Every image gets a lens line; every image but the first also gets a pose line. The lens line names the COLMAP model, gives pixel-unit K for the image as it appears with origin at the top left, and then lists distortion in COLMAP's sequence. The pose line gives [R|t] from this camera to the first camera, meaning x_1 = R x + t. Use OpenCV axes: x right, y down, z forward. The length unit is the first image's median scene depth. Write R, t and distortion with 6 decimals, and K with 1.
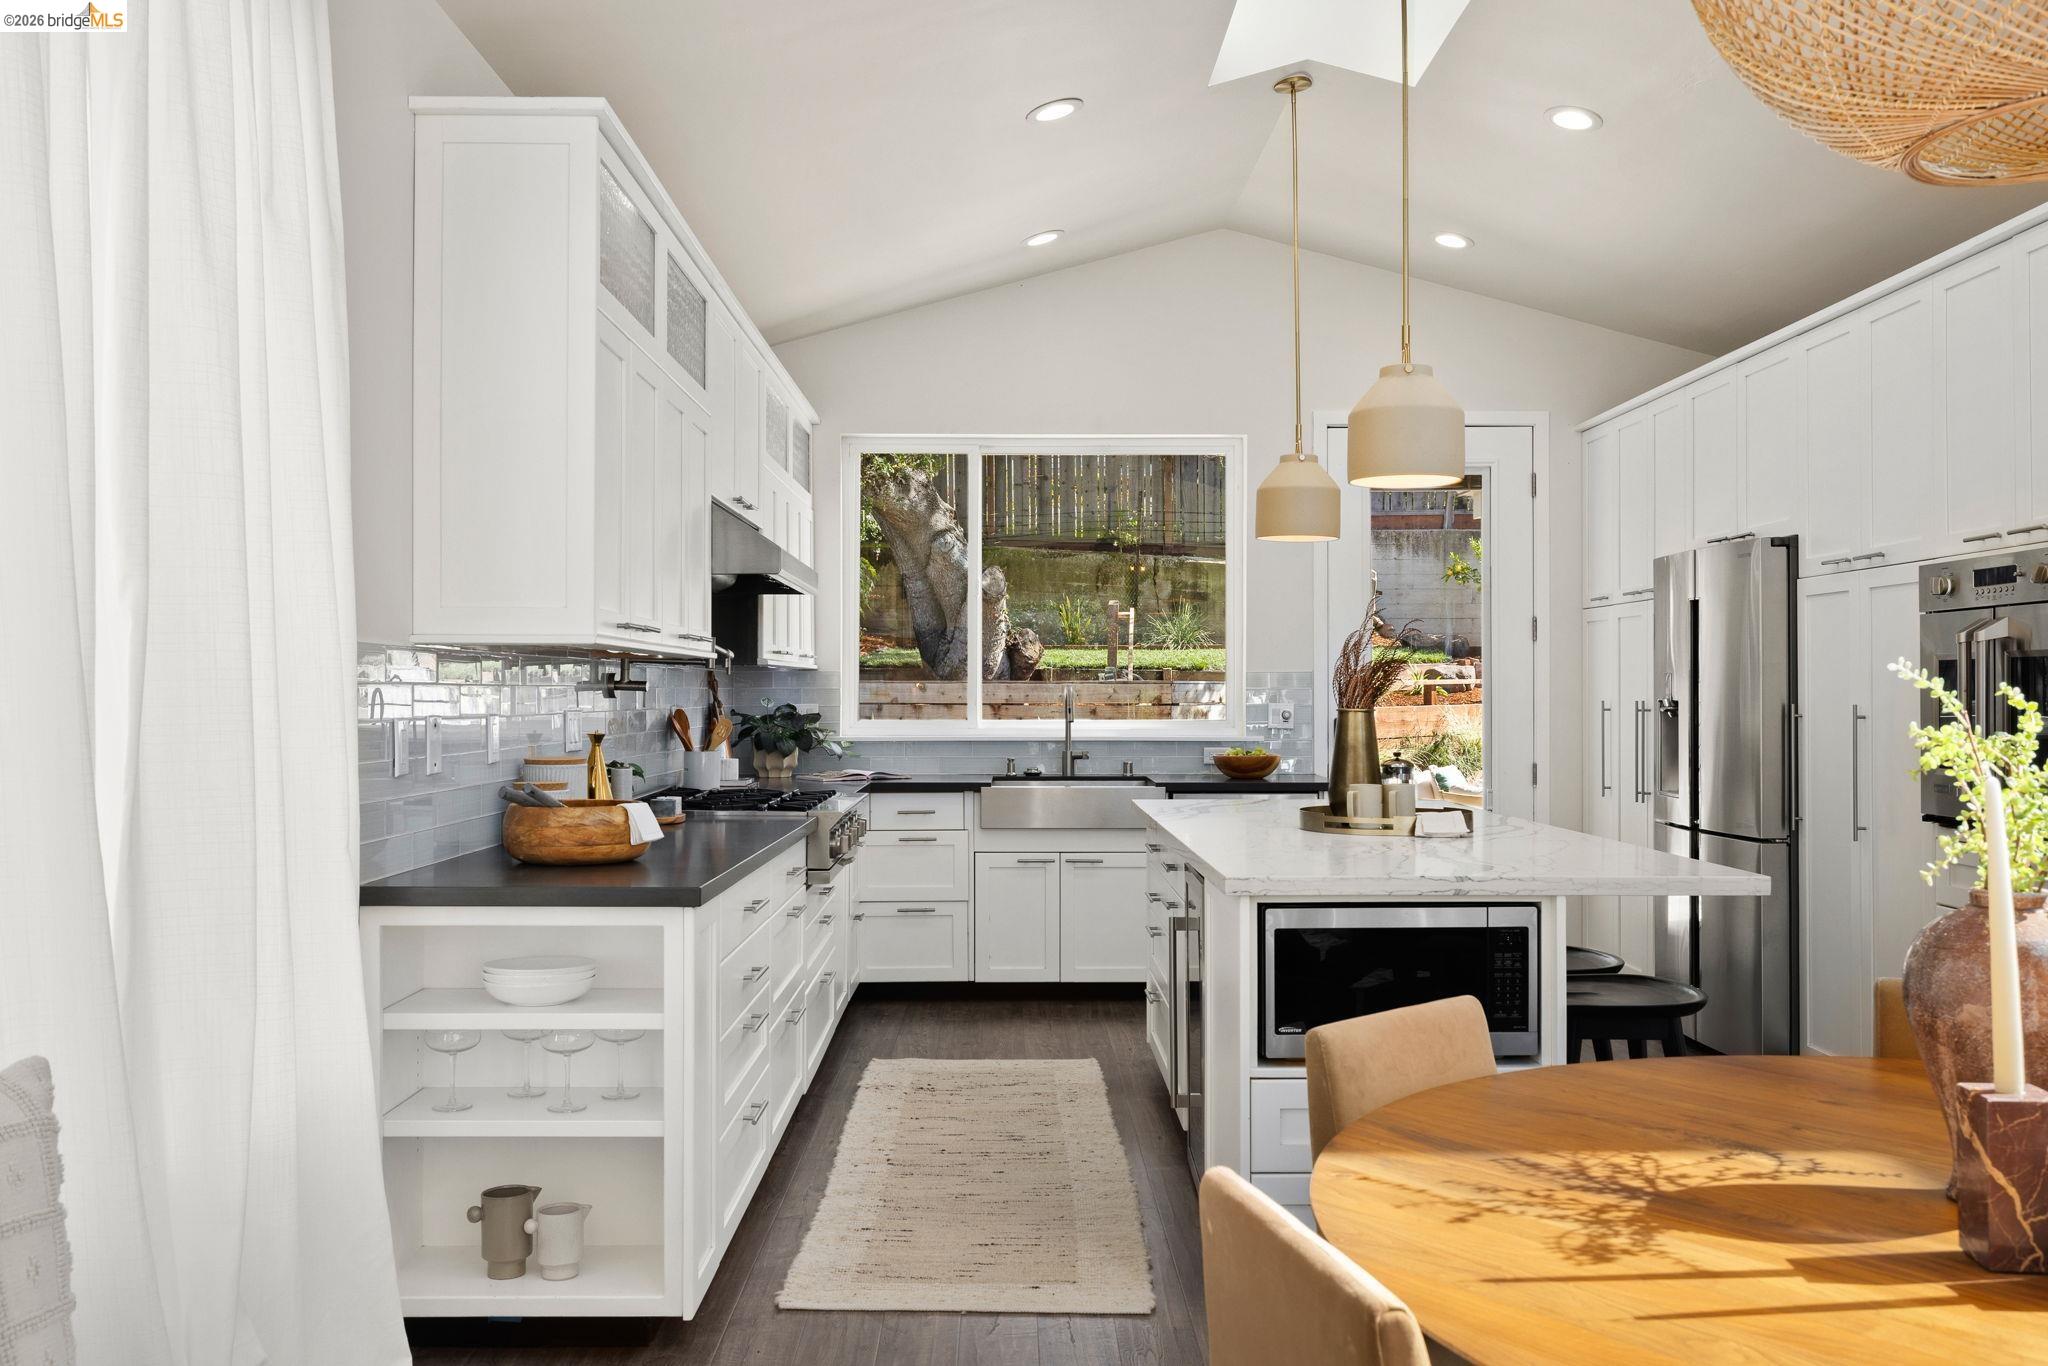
lens RADIAL K [[1709.5, 0, 1021.1], [0, 1709.5, 693.3], [0, 0, 1]] dist [-0.010078, 0.006595]
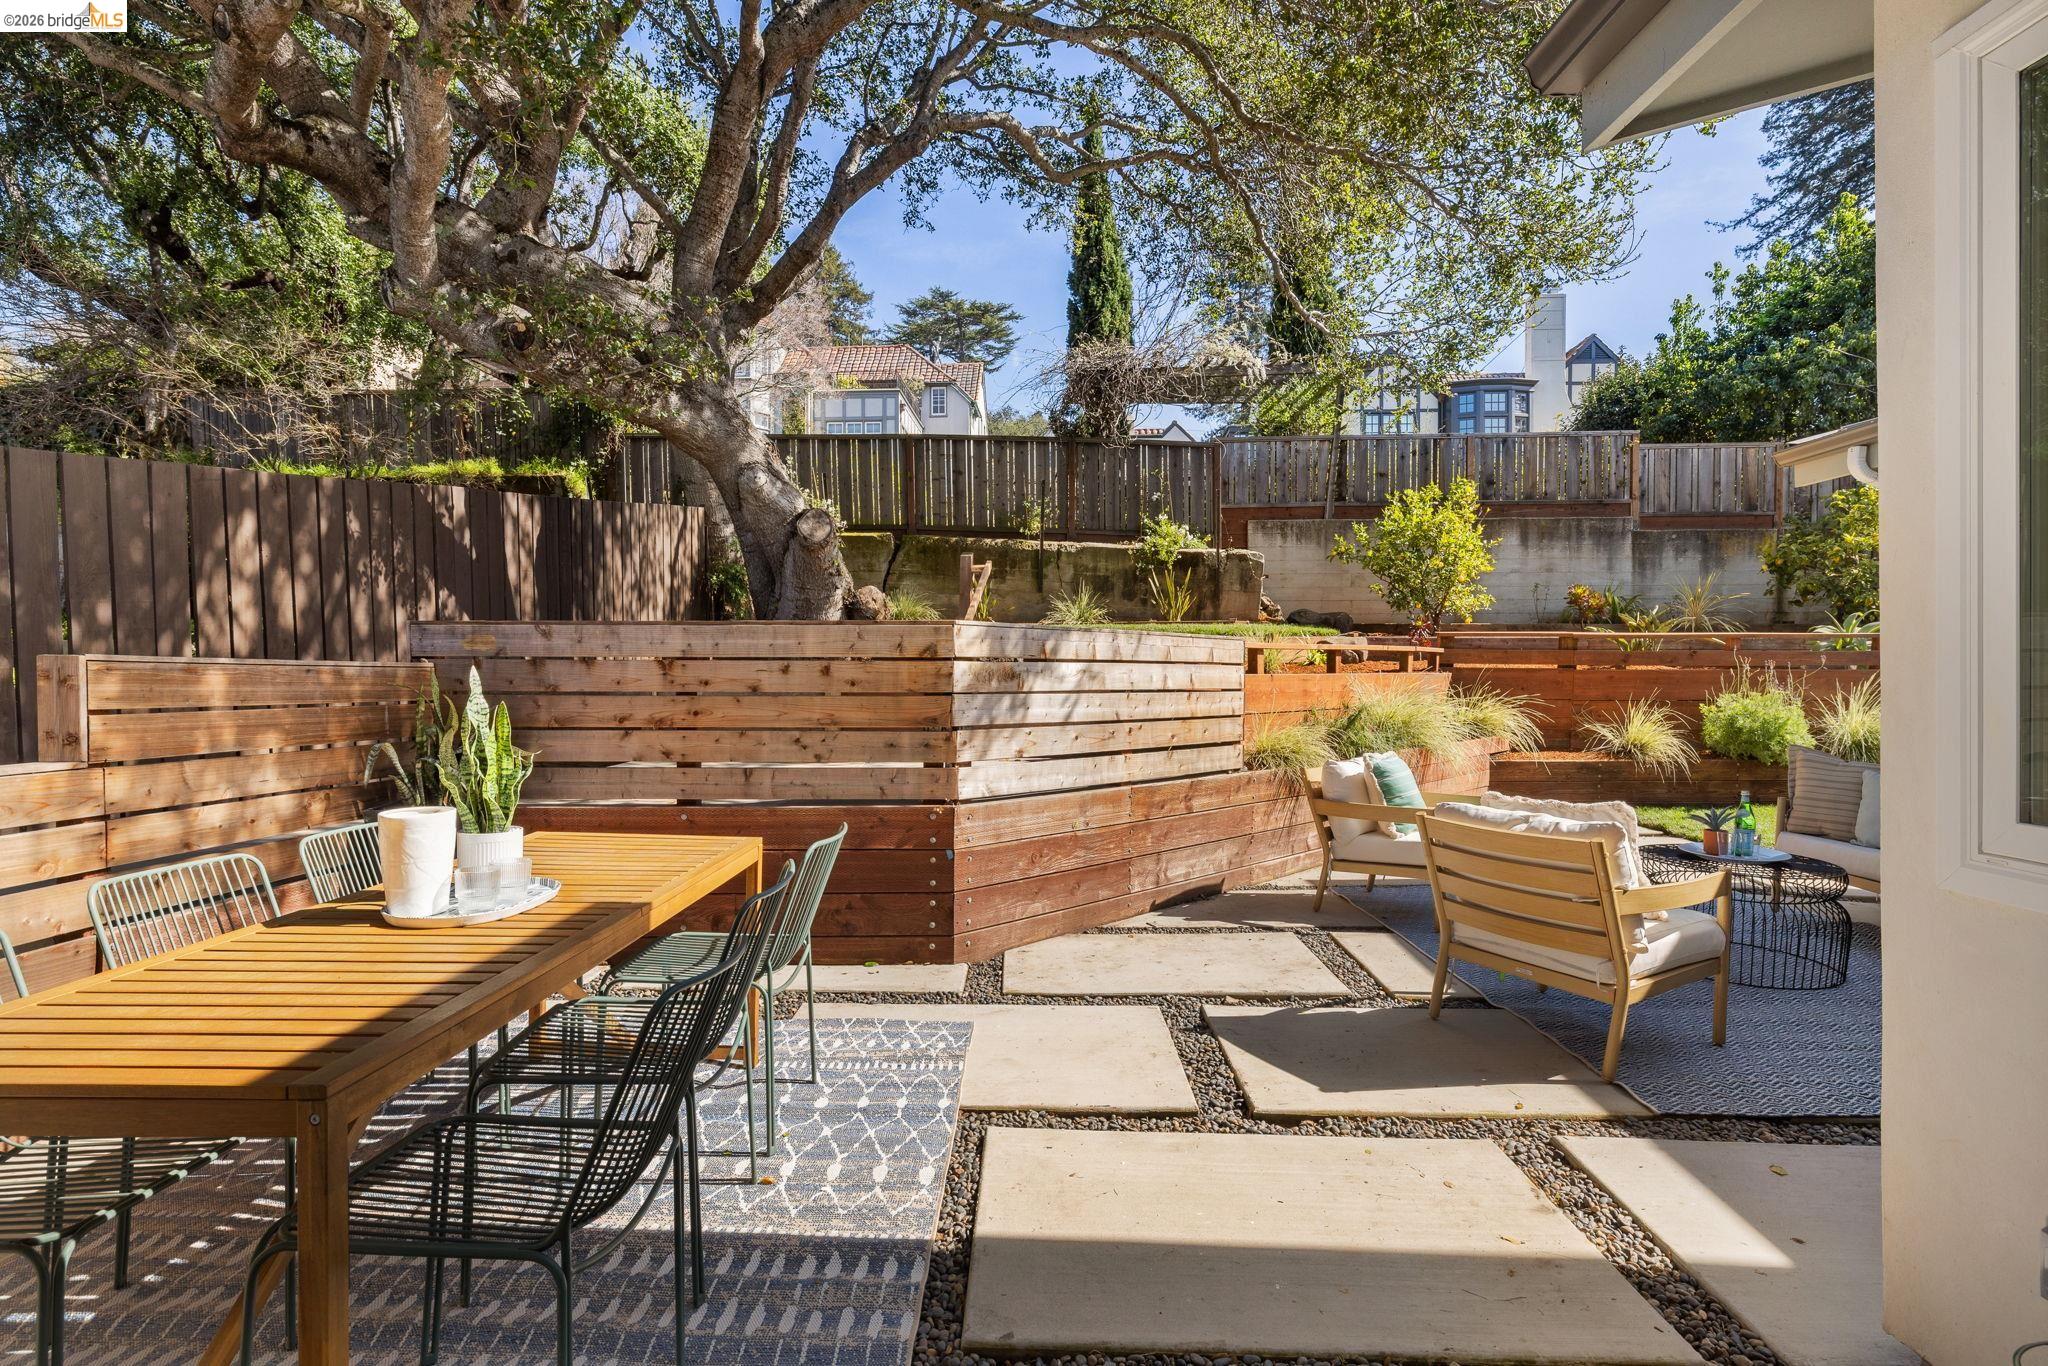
lens RADIAL K [[987.0, 0, 1021.6], [0, 987.0, 681.7], [0, 0, 1]] dist [-0.007405, 0.002084]
pose [[0.999728, -0.001638, -0.023253, 0.202710], [0.001631, 0.999999, -0.000316, 0.025043], [0.023253, 0.000278, 0.999730, 1.091428]]
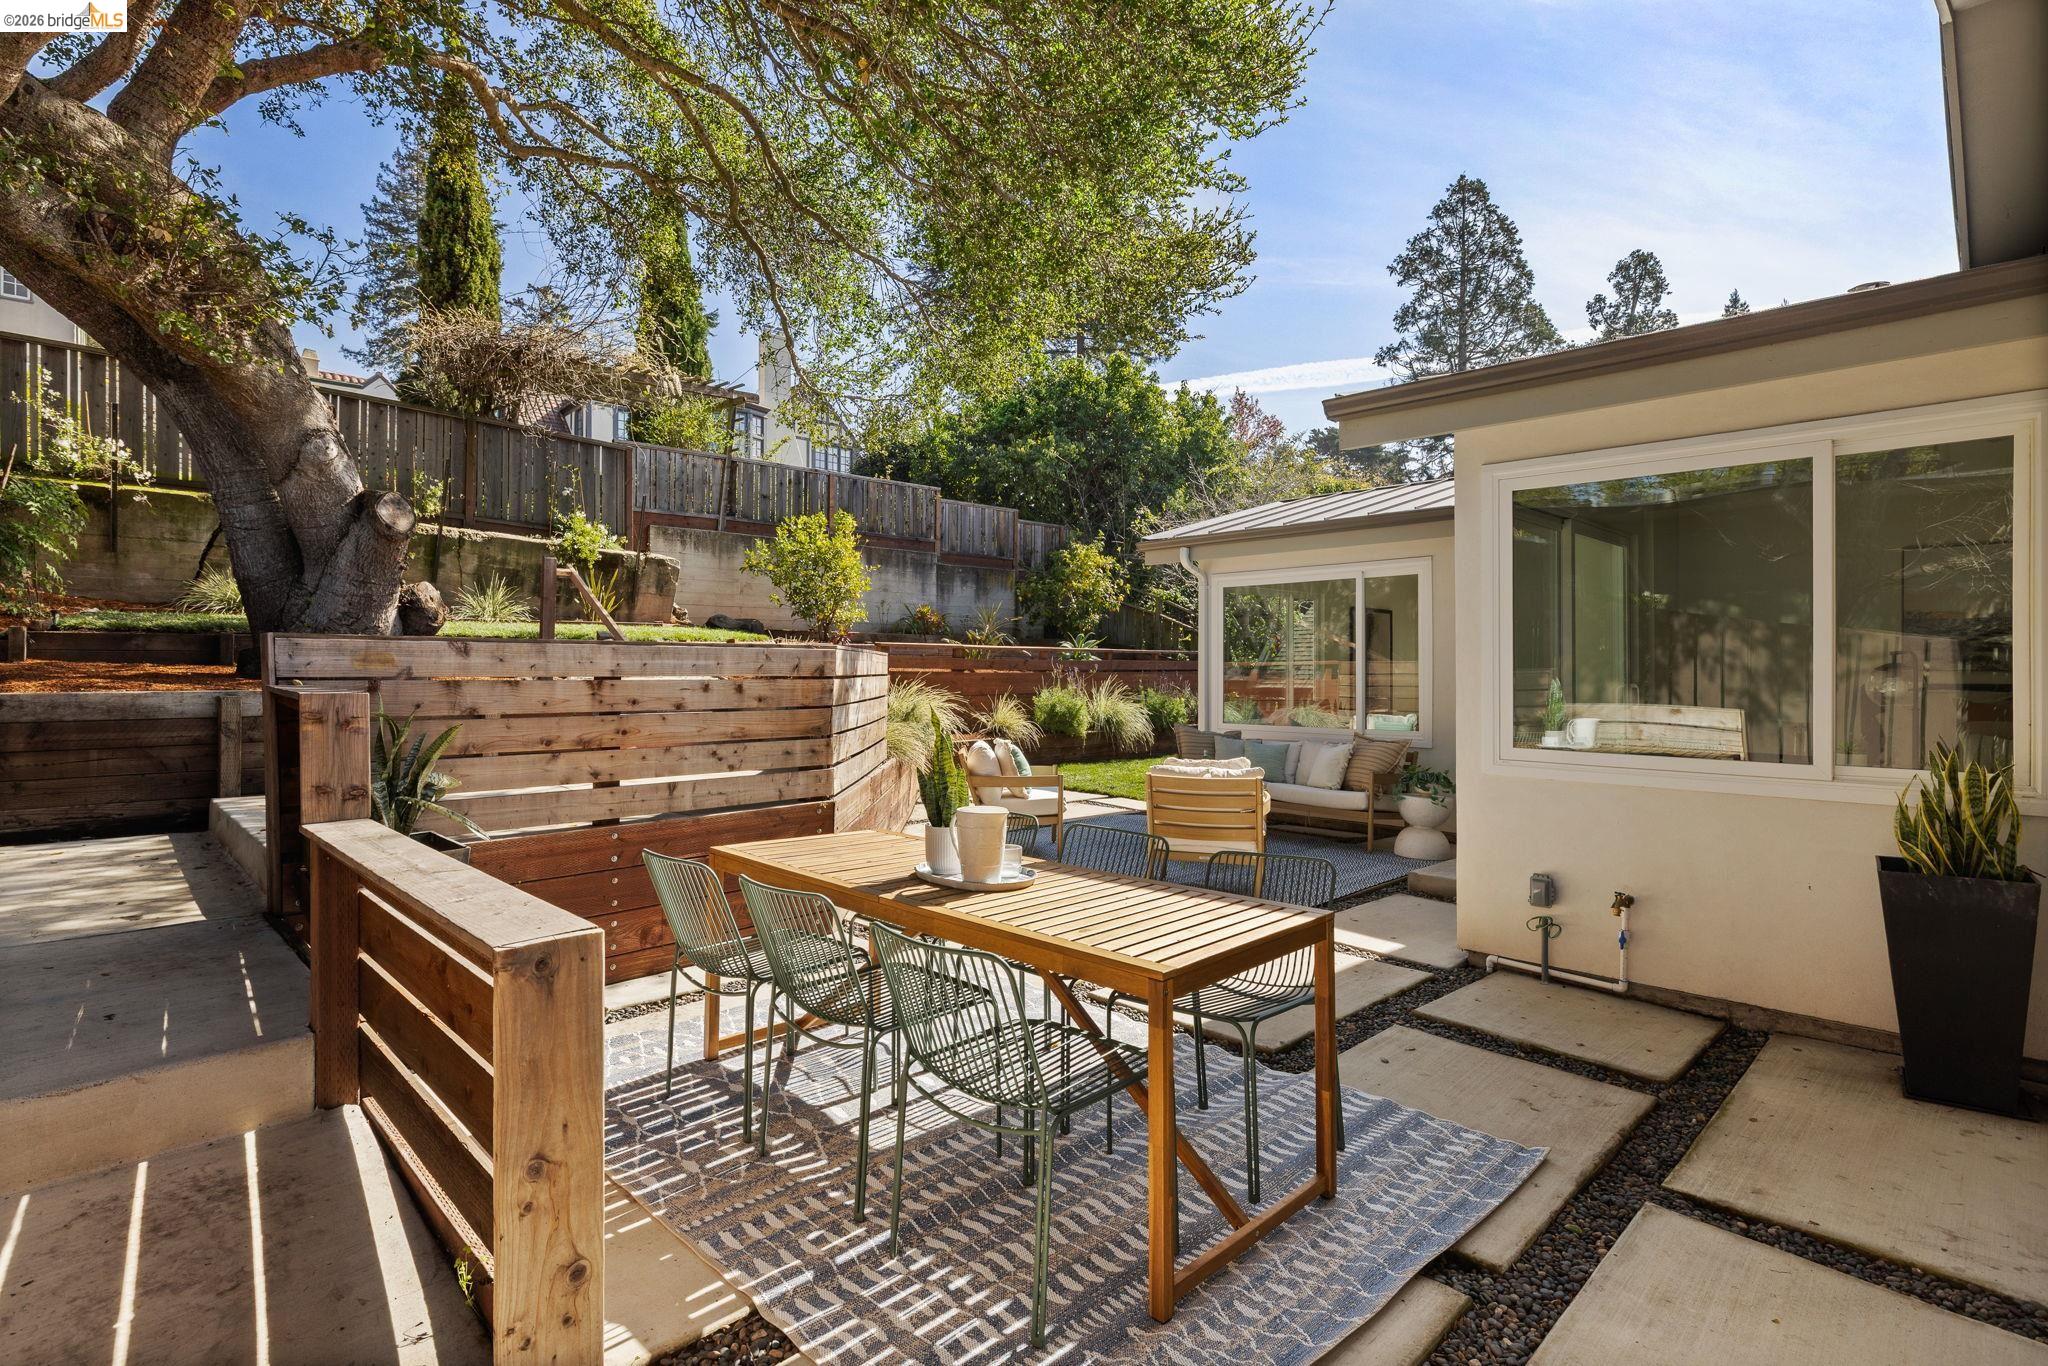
lens RADIAL K [[987.0, 0, 1020.0], [0, 987.0, 665.4], [0, 0, 1]] dist [-0.007405, 0.002084]
pose [[0.715642, 0.001924, 0.698465, -0.253538], [0.002607, 0.999982, -0.005425, 0.006816], [-0.698463, 0.005704, 0.715624, 1.081902]]
